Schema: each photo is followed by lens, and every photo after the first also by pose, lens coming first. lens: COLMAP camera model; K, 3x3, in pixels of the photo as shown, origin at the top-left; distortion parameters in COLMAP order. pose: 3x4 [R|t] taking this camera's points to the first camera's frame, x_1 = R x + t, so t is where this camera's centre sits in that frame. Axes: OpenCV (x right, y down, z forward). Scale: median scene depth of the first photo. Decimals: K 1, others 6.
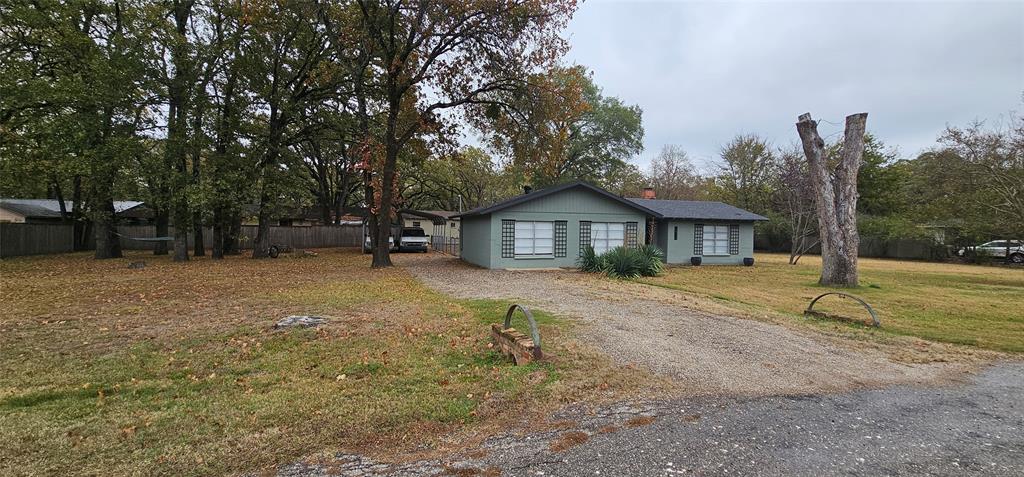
lens RADIAL K [[418.4, 0, 507.7], [0, 418.4, 241.8], [0, 0, 1]] dist [-0.003503, 0.001034]
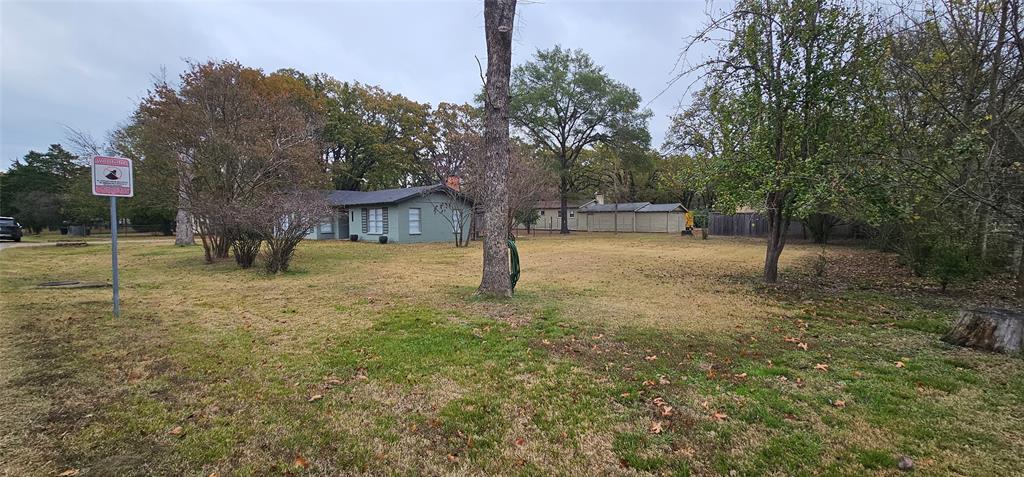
lens RADIAL K [[418.4, 0, 509.3], [0, 418.4, 241.2], [0, 0, 1]] dist [-0.003503, 0.001034]
pose [[0.540832, 0.021093, -0.840866, 1.774459], [-0.005125, 0.999750, 0.021782, 0.025995], [0.841115, -0.007471, 0.540805, 0.706905]]
